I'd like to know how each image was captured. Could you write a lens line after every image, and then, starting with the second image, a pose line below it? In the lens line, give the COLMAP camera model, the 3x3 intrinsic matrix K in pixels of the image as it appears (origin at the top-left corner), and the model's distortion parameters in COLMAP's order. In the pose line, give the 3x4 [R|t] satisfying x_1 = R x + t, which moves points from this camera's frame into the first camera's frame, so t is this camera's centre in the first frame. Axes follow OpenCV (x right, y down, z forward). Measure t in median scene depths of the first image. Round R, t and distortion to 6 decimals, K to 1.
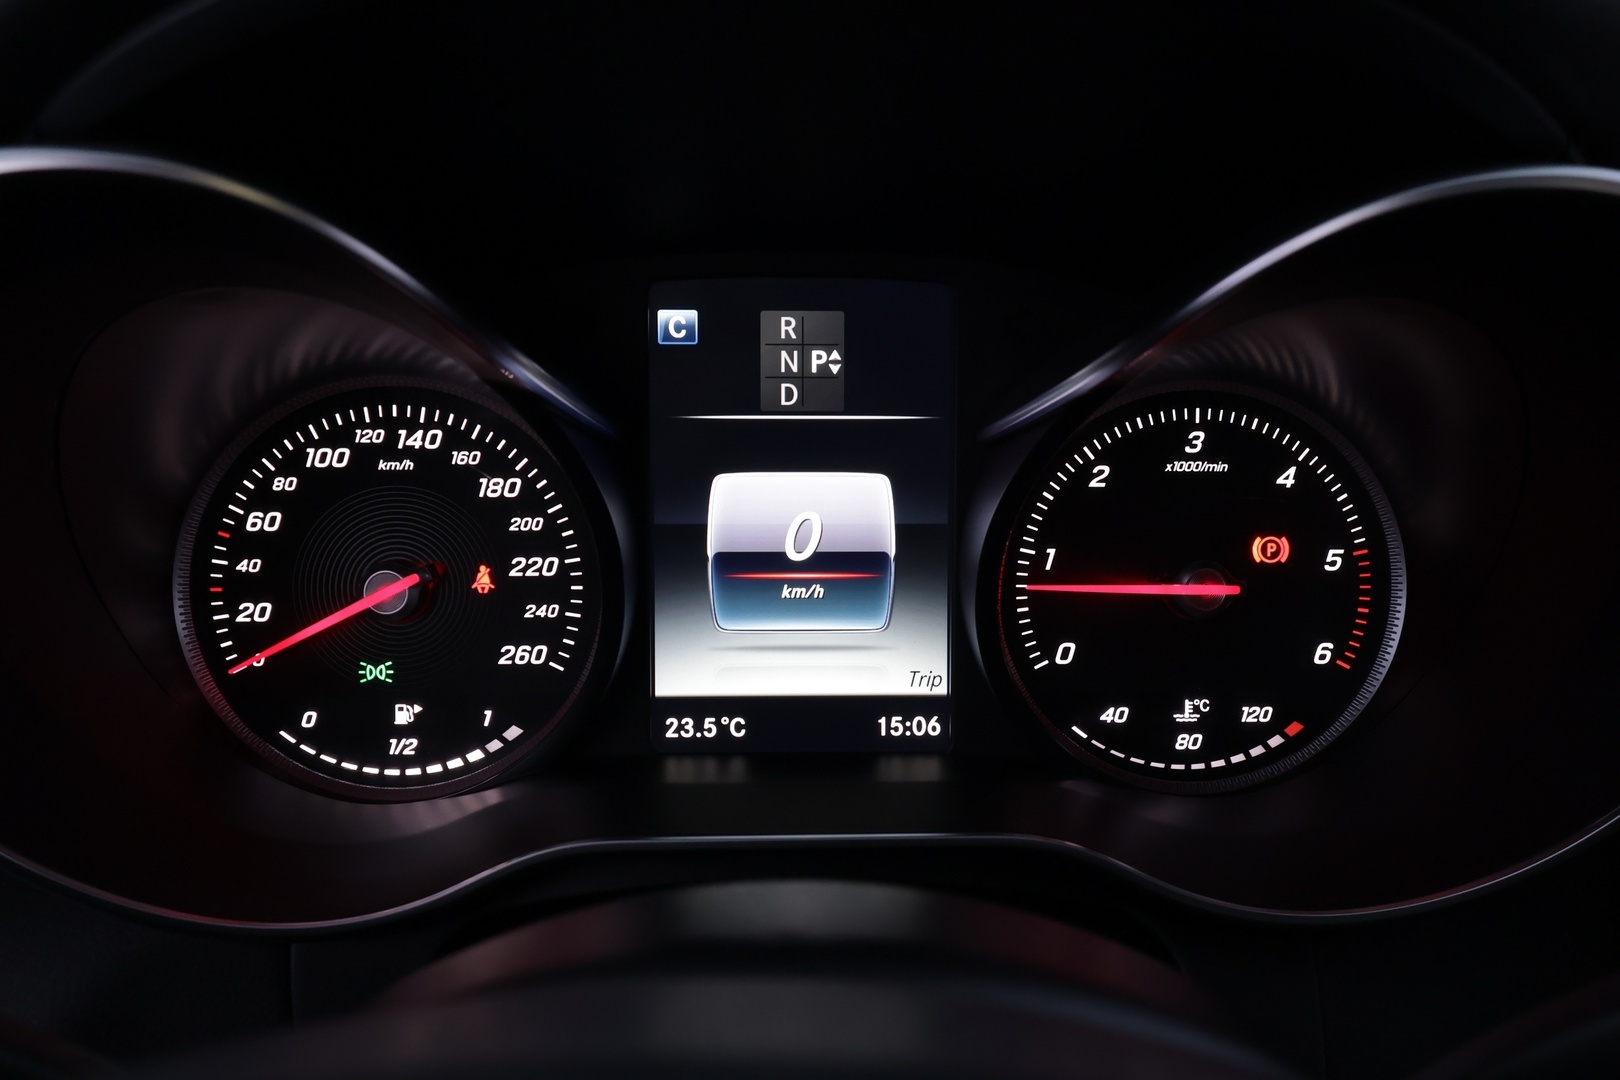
lens RADIAL K [[1299.6, 0, 810.0], [0, 1299.6, 540.0], [0, 0, 1]] dist [0.002862, 0.007674]
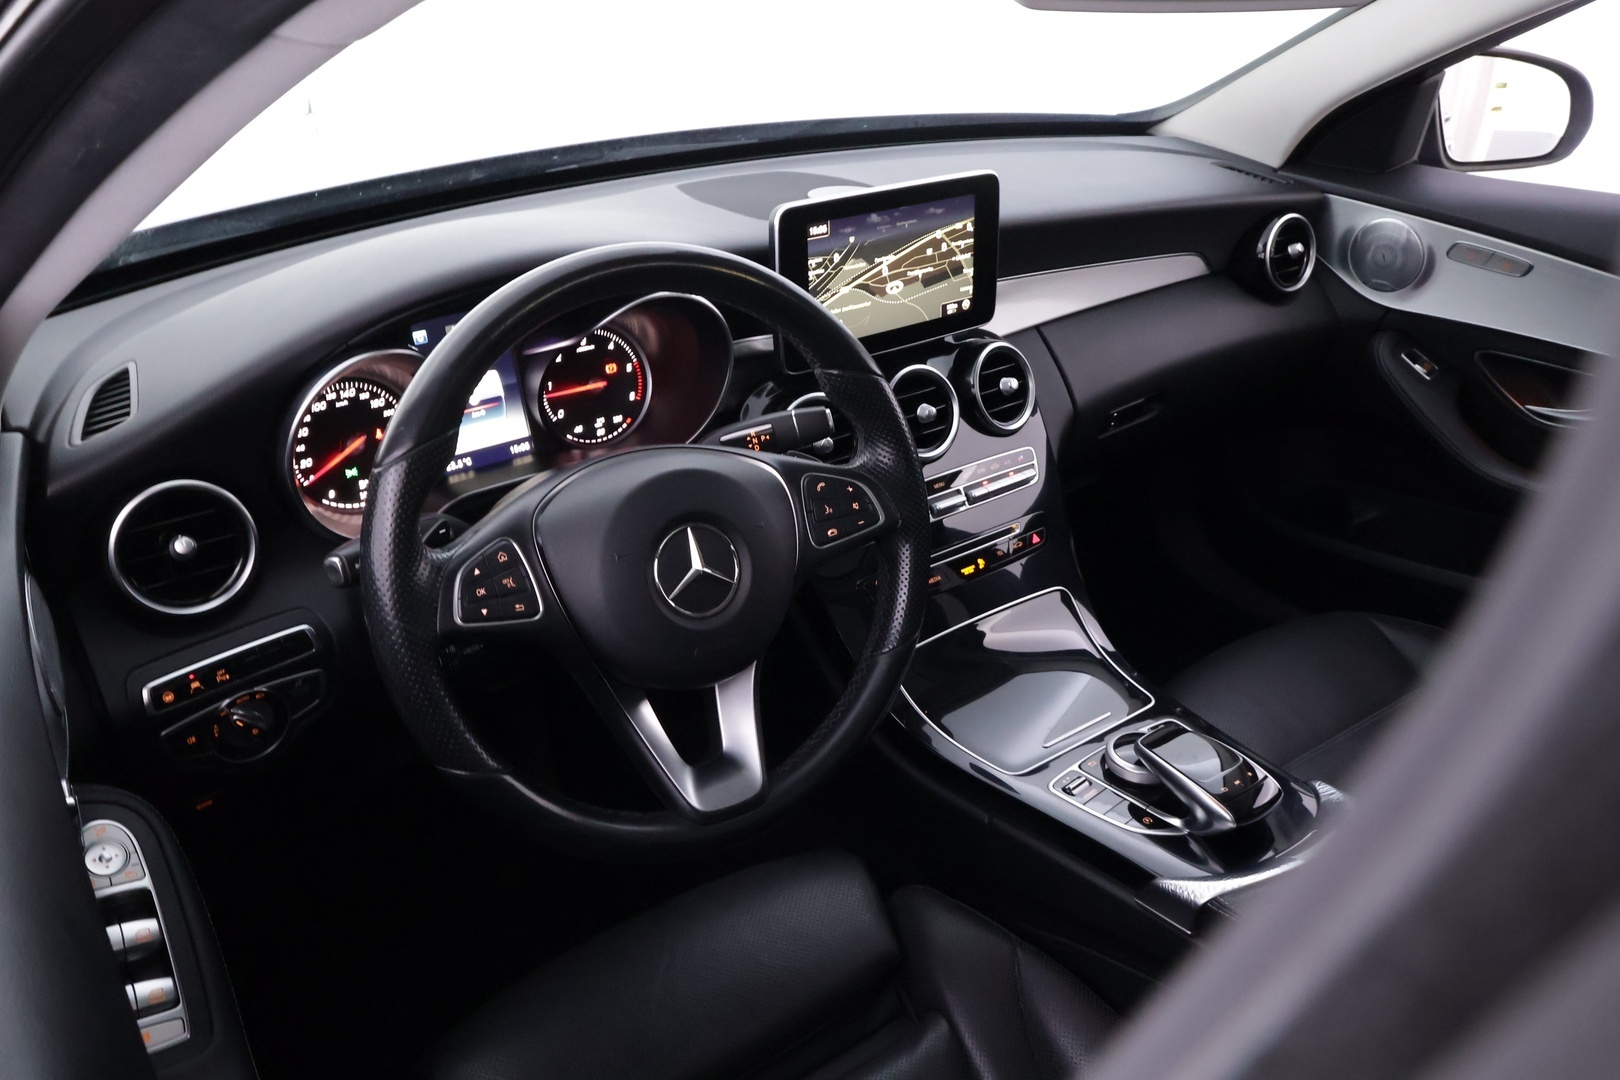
lens RADIAL K [[1299.6, 0, 810.0], [0, 1299.6, 540.0], [0, 0, 1]] dist [0.002862, 0.007674]
pose [[0.826029, -0.278052, 0.490268, -0.974003], [0.188214, 0.955991, 0.225070, -0.226100], [-0.531273, -0.093639, 0.842010, -2.100268]]
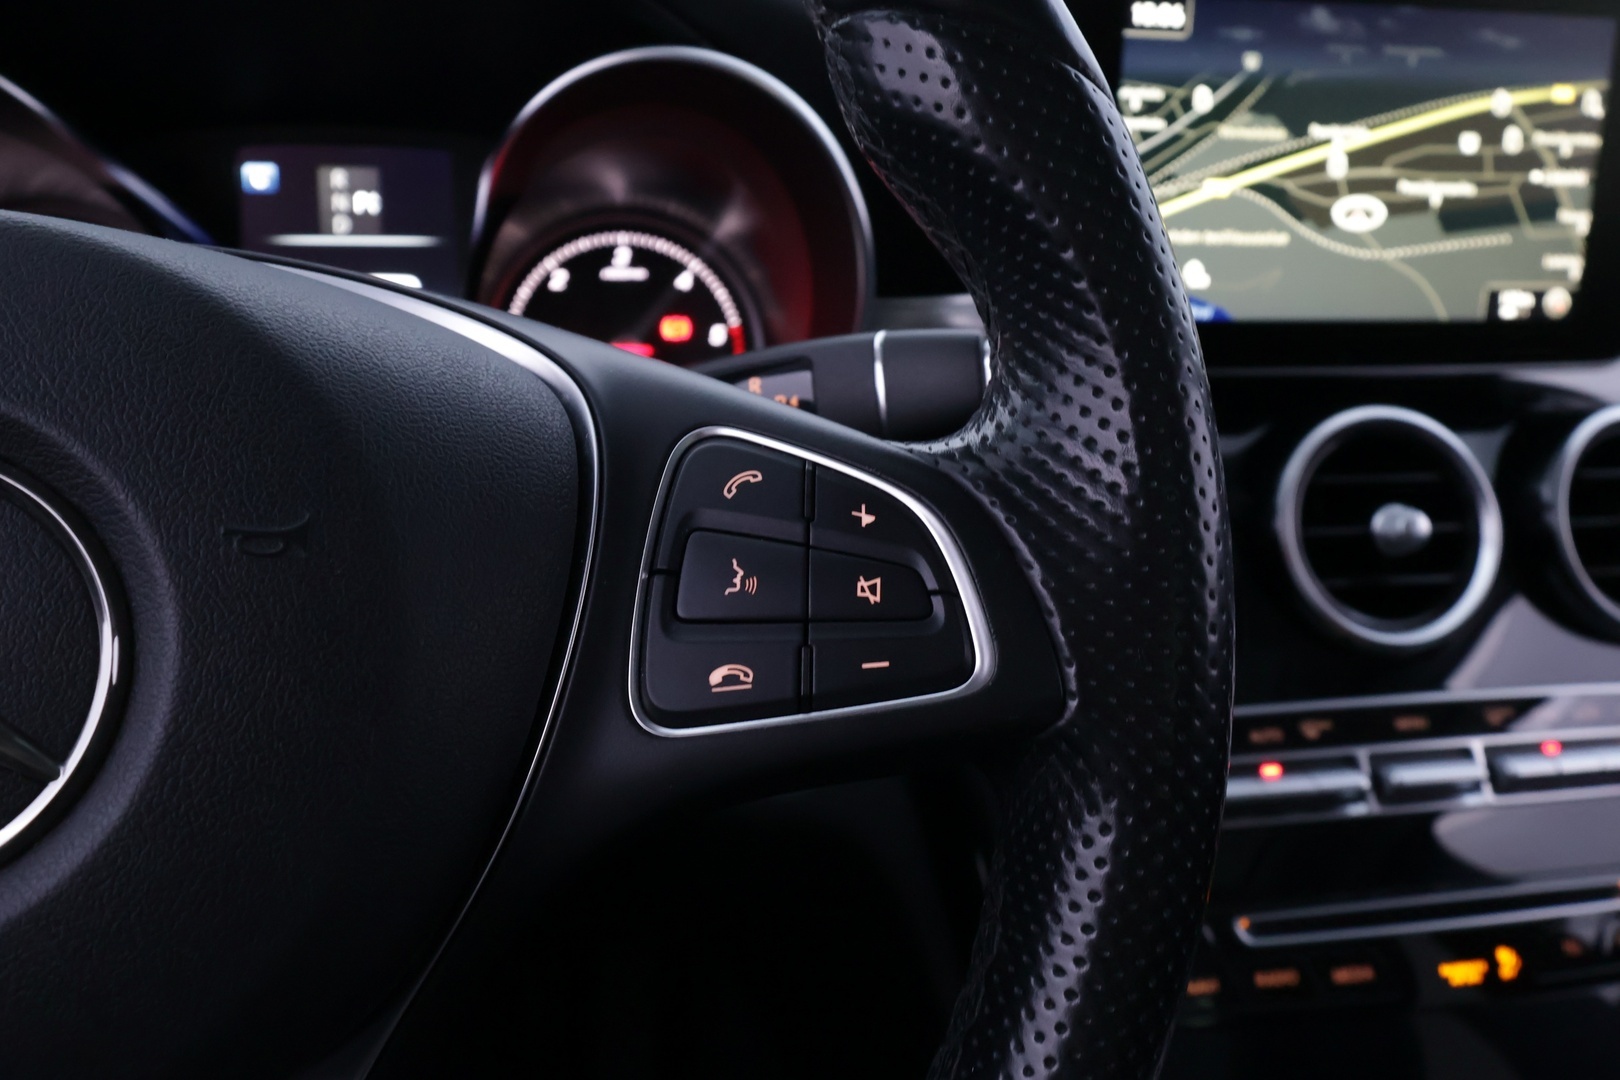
lens RADIAL K [[1299.6, 0, 810.0], [0, 1299.6, 540.0], [0, 0, 1]] dist [0.002862, 0.007674]
pose [[0.988029, -0.039847, 0.149036, 0.273595], [0.042805, 0.998944, -0.016695, 0.294673], [-0.148213, 0.022874, 0.988691, -0.551194]]
